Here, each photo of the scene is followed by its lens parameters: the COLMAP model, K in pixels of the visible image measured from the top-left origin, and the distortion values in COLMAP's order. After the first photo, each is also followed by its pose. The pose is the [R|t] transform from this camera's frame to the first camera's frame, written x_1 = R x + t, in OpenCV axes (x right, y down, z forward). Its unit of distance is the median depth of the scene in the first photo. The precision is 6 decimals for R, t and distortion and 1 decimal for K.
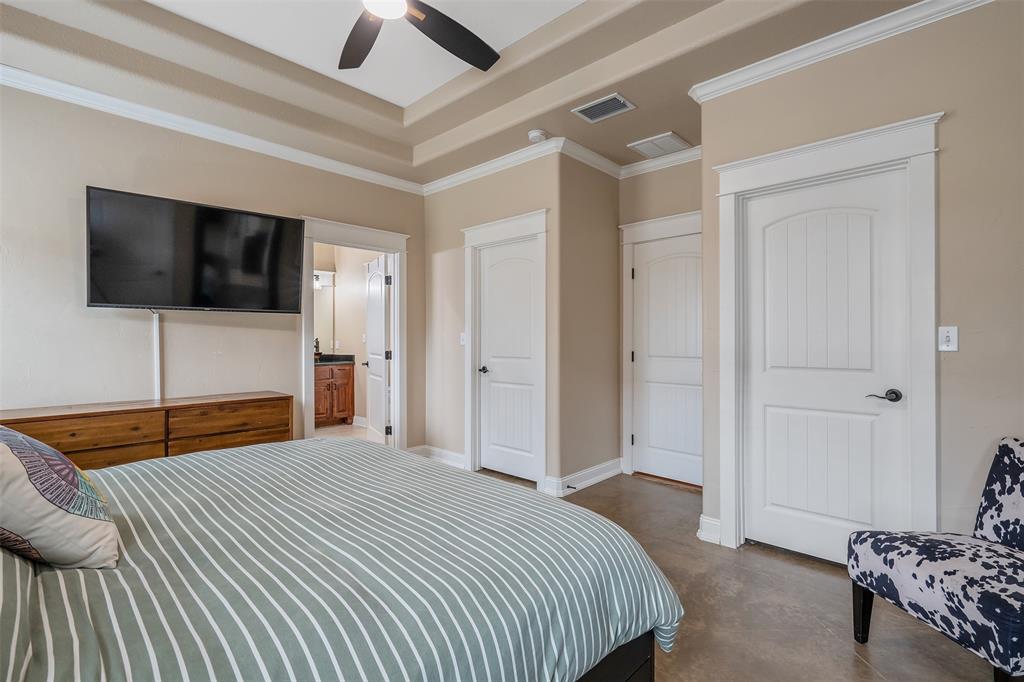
lens RADIAL K [[457.2, 0, 509.3], [0, 457.2, 340.1], [0, 0, 1]] dist [0.000639, 0.000368]
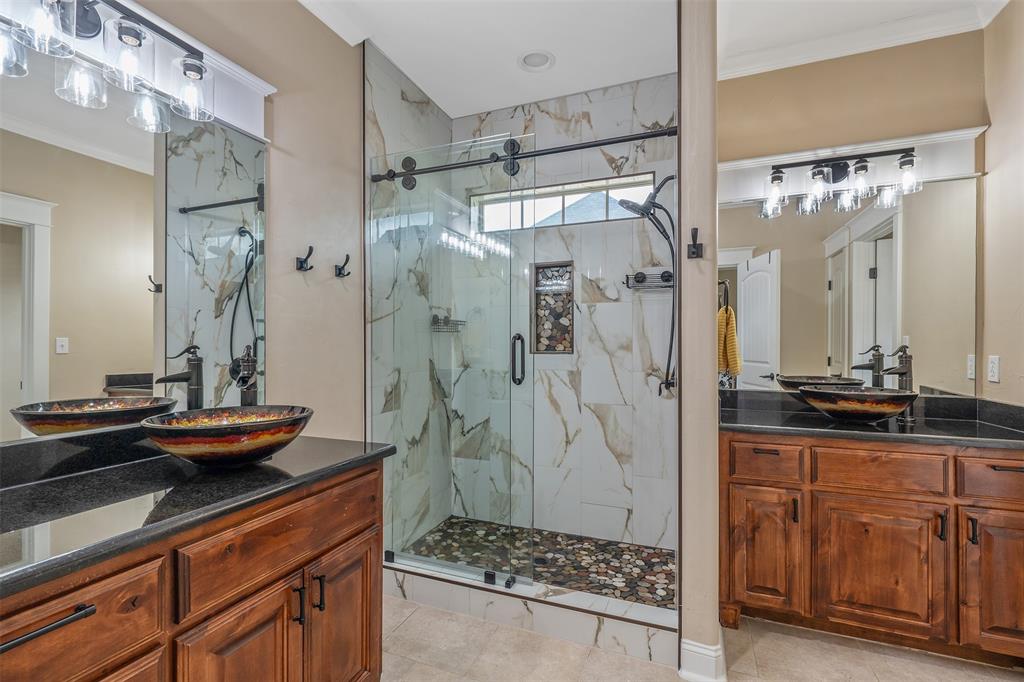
lens RADIAL K [[457.2, 0, 509.6], [0, 457.2, 344.7], [0, 0, 1]] dist [0.000639, 0.000368]
pose [[0.363282, 0.005205, -0.931665, -0.226872], [-0.008402, 0.999962, 0.002311, -0.003480], [0.931641, 0.006988, 0.363312, 0.638468]]
